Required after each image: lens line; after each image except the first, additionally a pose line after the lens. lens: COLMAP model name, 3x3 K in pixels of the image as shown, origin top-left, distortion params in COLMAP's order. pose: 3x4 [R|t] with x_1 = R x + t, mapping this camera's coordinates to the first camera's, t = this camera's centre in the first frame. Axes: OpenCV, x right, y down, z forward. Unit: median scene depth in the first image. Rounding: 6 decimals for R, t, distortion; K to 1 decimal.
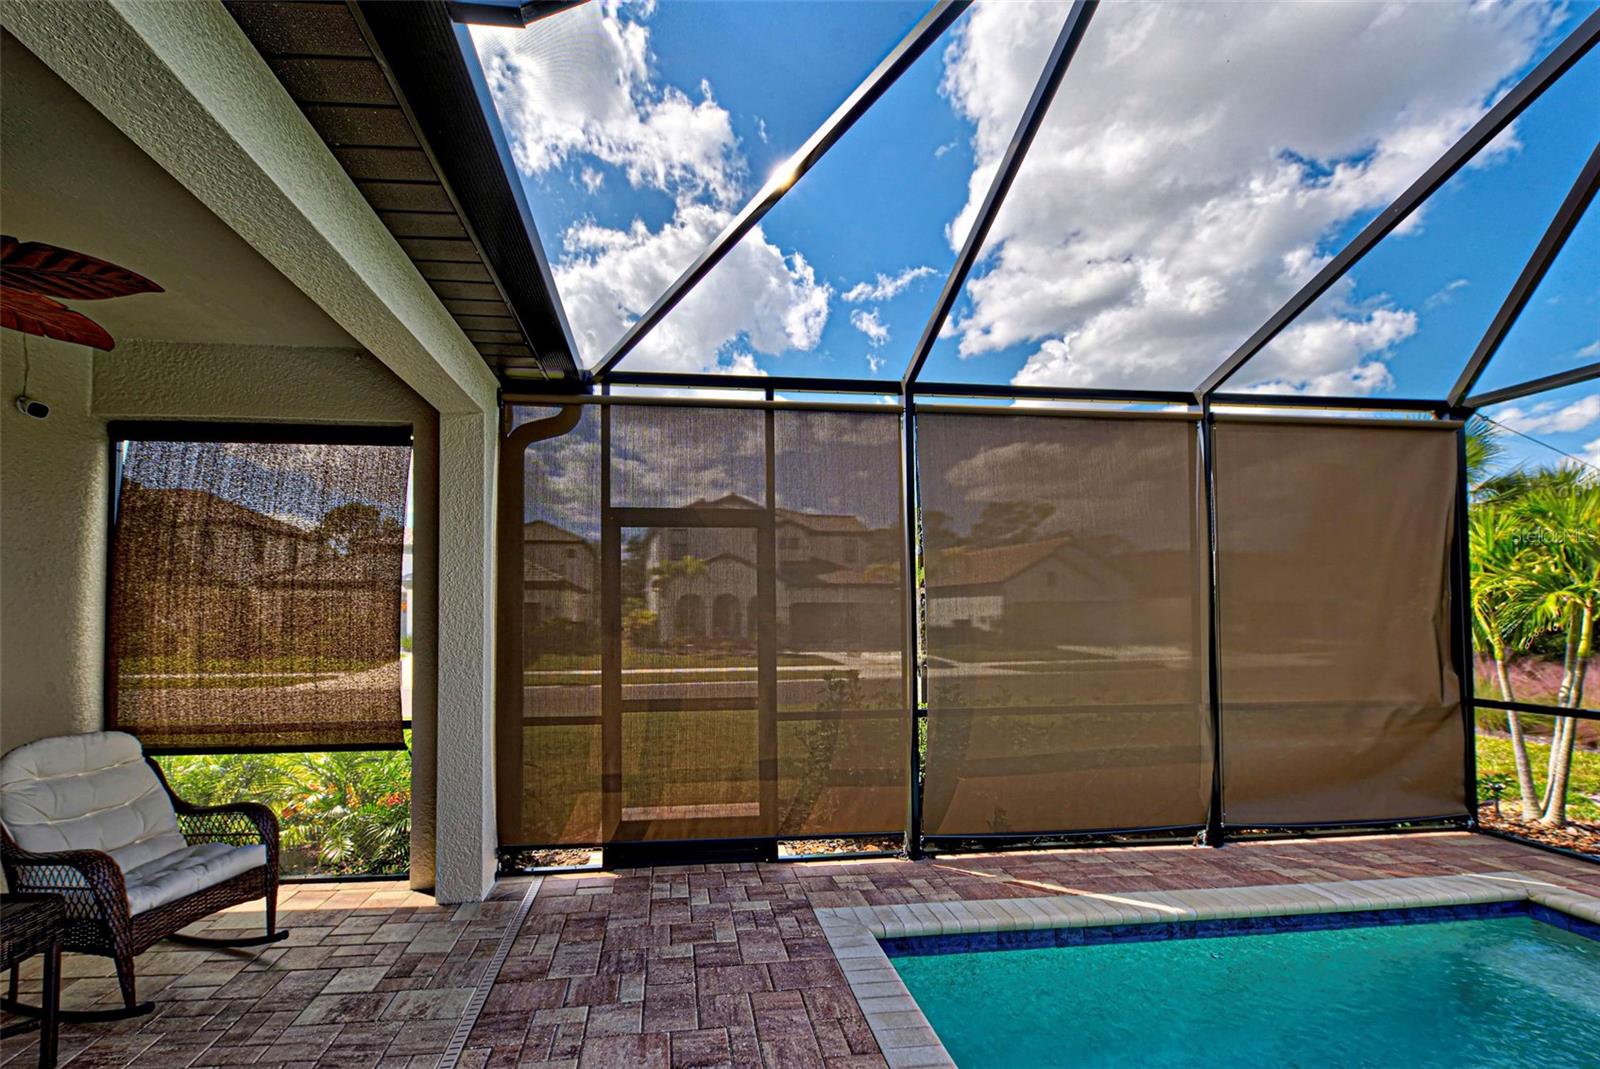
lens RADIAL K [[729.9, 0, 800.0], [0, 729.9, 534.5], [0, 0, 1]] dist [-0.000574, -0.000397]
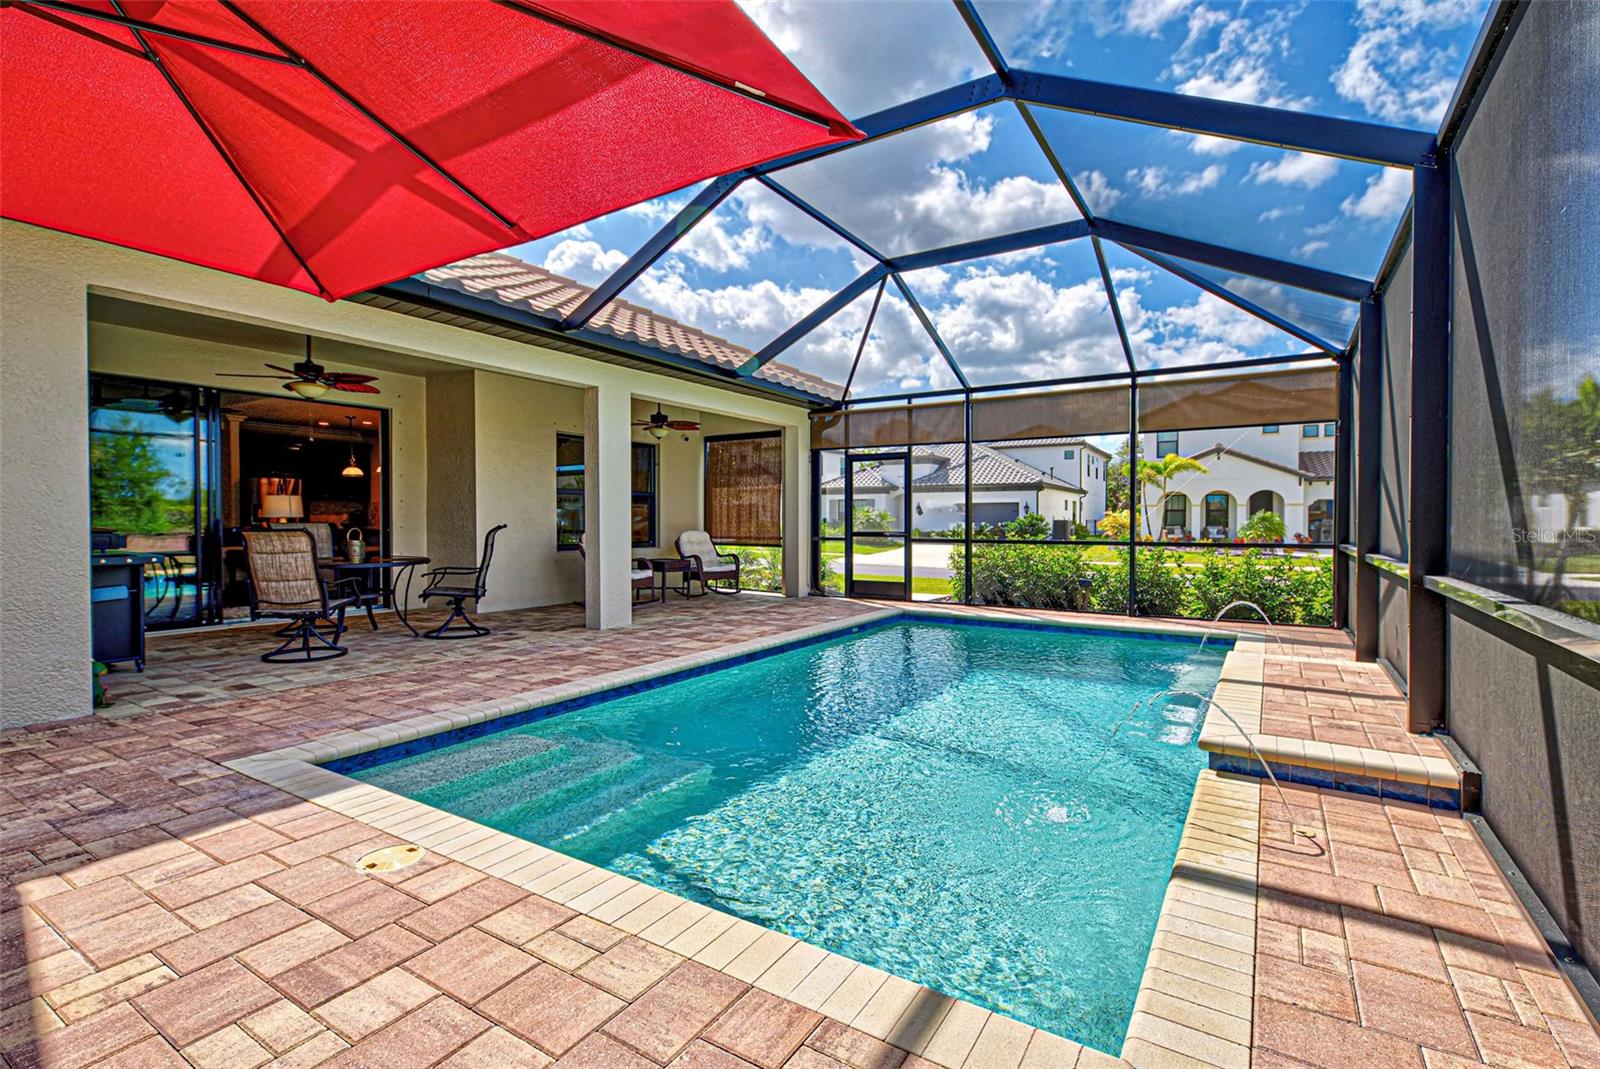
lens RADIAL K [[718.0, 0, 800.0], [0, 718.0, 534.5], [0, 0, 1]] dist [0.010619, -0.005868]
pose [[0.769031, 0.009229, -0.639145, 1.156797], [0.024781, 0.998714, 0.044237, 0.114311], [0.638731, -0.049858, 0.767813, -0.963535]]
